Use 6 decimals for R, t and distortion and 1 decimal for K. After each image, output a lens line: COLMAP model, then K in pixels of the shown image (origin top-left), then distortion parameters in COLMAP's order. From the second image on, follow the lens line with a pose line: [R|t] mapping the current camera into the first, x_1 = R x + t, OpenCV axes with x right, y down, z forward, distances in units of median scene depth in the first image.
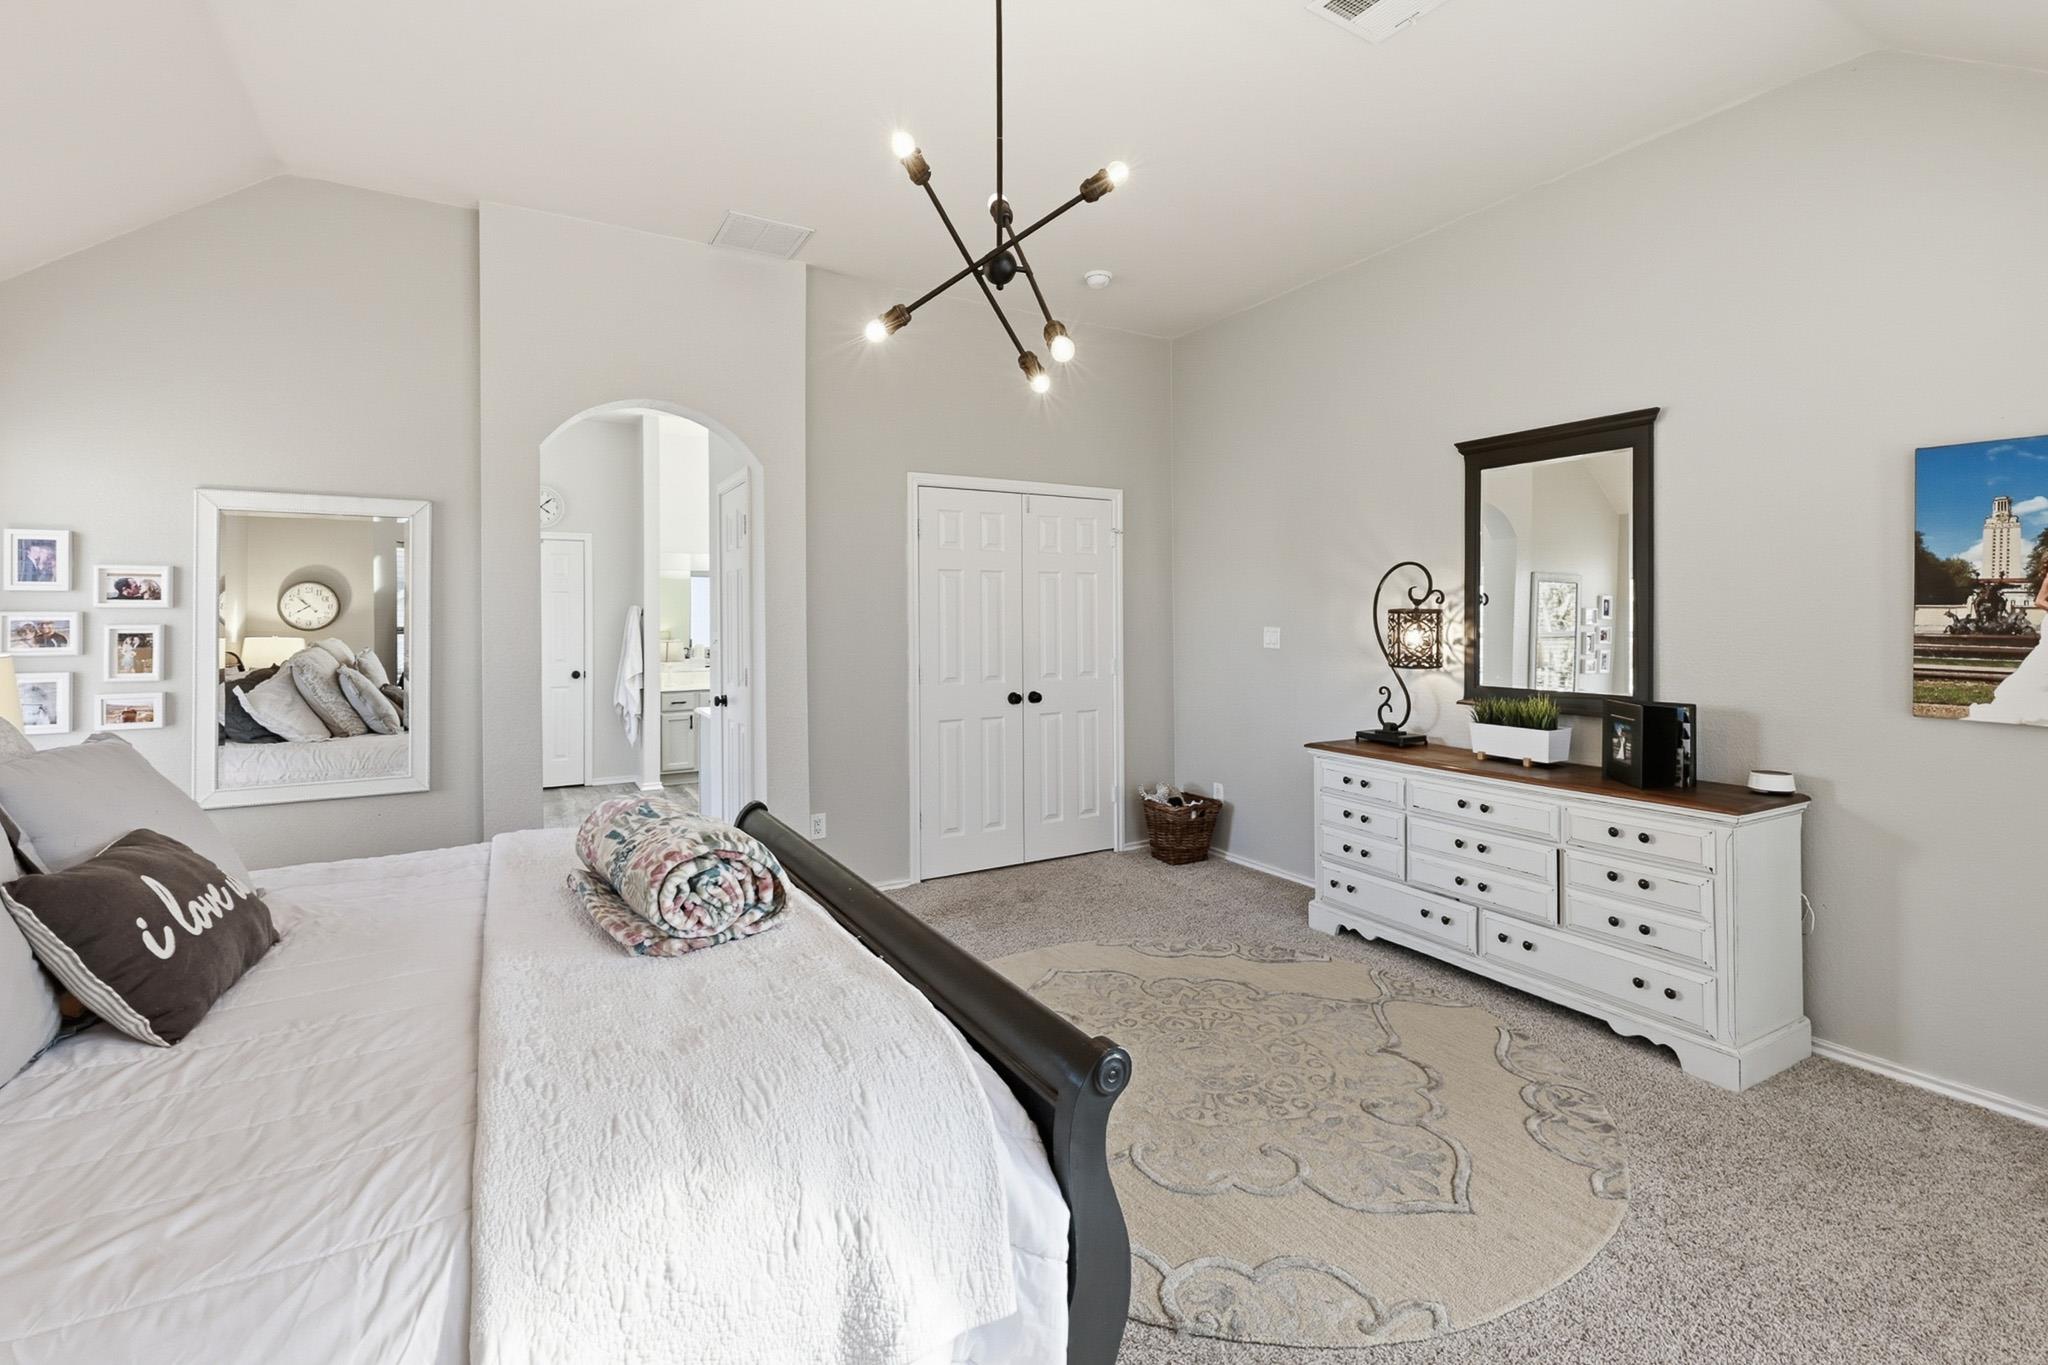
lens RADIAL K [[885.3, 0, 1071.4], [0, 885.3, 623.0], [0, 0, 1]] dist [-0.000950, -0.000096]
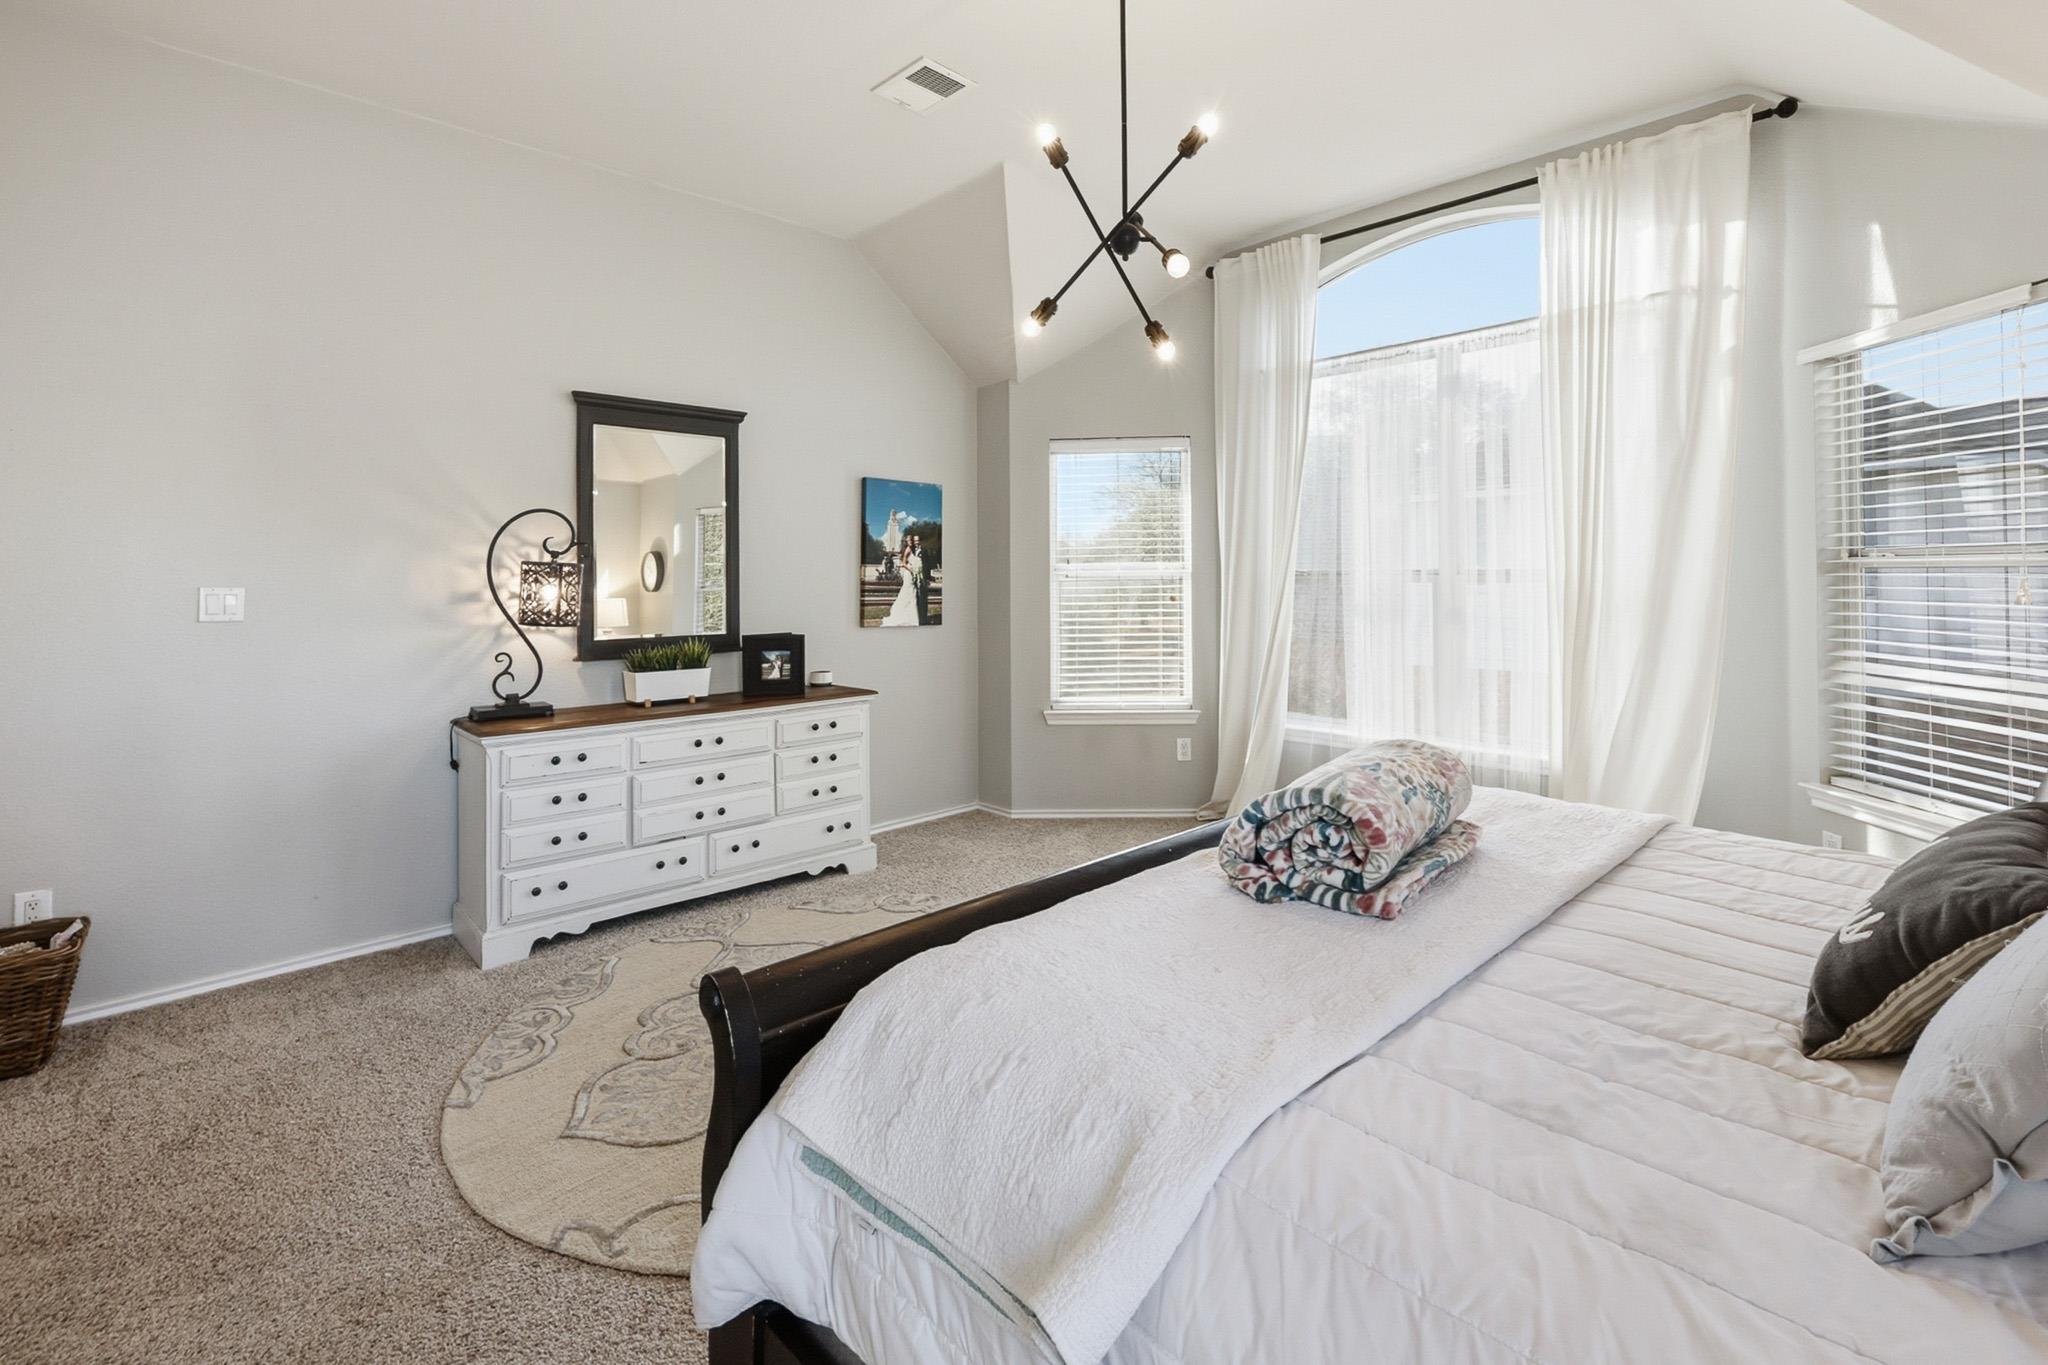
lens RADIAL K [[919.3, 0, 1018.6], [0, 919.3, 561.1], [0, 0, 1]] dist [0.002073, 0.000305]
pose [[-0.176821, 0.017822, 0.984082, -0.719292], [0.011913, 0.999802, -0.015966, 0.004772], [-0.984171, 0.008901, -0.176999, 0.797609]]
